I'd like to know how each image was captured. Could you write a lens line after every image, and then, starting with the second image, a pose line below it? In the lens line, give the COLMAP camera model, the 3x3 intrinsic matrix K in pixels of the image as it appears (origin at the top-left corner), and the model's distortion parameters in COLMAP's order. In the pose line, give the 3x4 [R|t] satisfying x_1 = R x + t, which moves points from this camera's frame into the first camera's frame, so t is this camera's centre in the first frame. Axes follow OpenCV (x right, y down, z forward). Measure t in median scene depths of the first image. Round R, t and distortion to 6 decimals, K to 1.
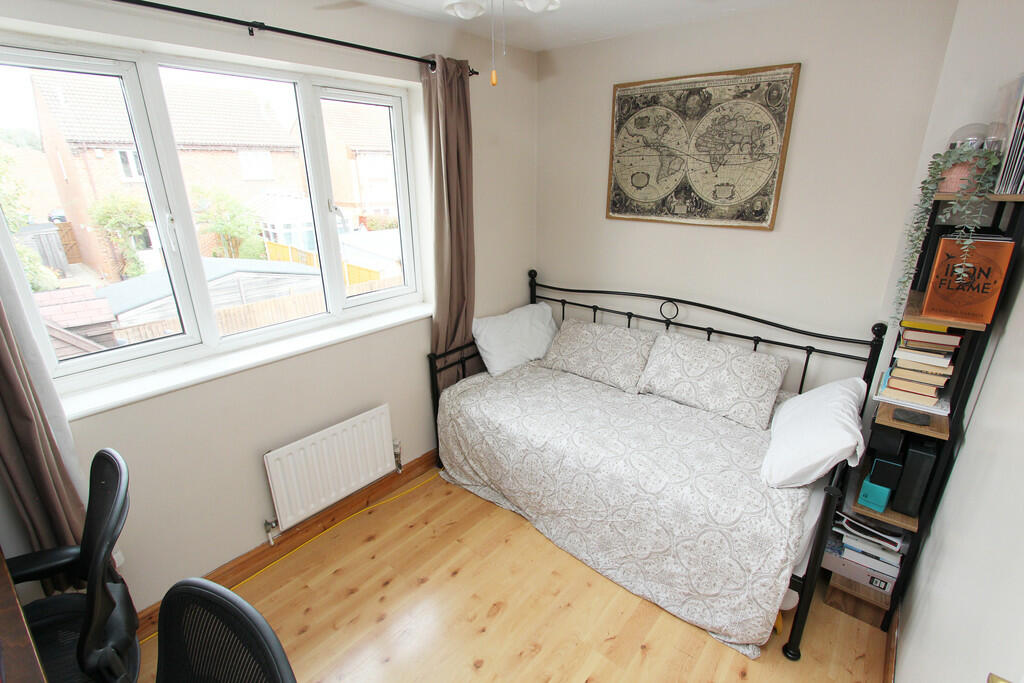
lens RADIAL K [[475.4, 0, 520.3], [0, 475.4, 337.4], [0, 0, 1]] dist [-0.015485, 0.001449]
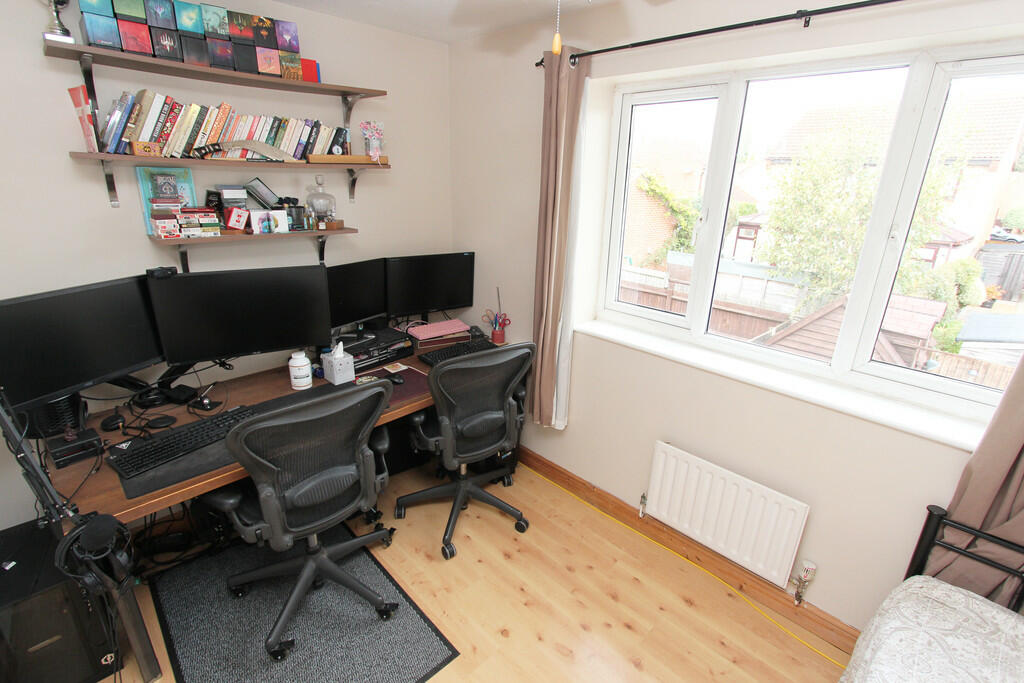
lens RADIAL K [[475.4, 0, 513.3], [0, 475.4, 337.2], [0, 0, 1]] dist [-0.015485, 0.001449]
pose [[-0.098007, 0.322491, -0.941485, 0.368313], [-0.356617, 0.871833, 0.335756, -0.170565], [0.929096, 0.368656, 0.029560, 0.495080]]
